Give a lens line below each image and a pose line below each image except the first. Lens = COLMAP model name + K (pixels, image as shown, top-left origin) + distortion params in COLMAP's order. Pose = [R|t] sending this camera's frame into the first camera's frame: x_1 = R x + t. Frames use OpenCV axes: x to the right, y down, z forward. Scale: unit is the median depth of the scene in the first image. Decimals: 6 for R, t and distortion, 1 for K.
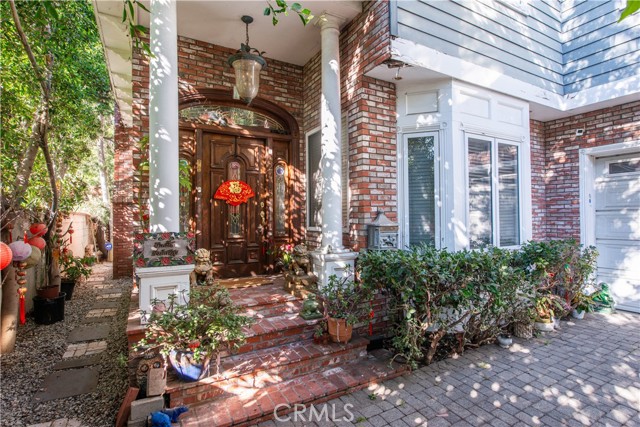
lens RADIAL K [[325.4, 0, 320.0], [0, 325.4, 213.5], [0, 0, 1]] dist [-0.026726, 0.000160]
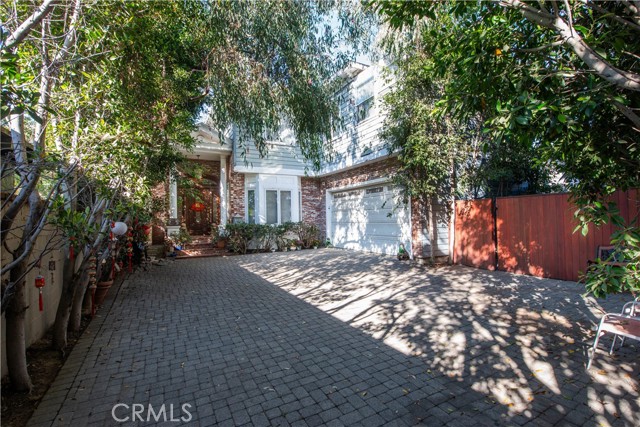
lens RADIAL K [[301.2, 0, 320.0], [0, 301.2, 213.5], [0, 0, 1]] dist [-0.000004, -0.000004]
pose [[0.999907, -0.006420, -0.012023, 1.046549], [0.006400, 0.999978, -0.001718, 0.010453], [0.012034, 0.001641, 0.999926, -2.055872]]
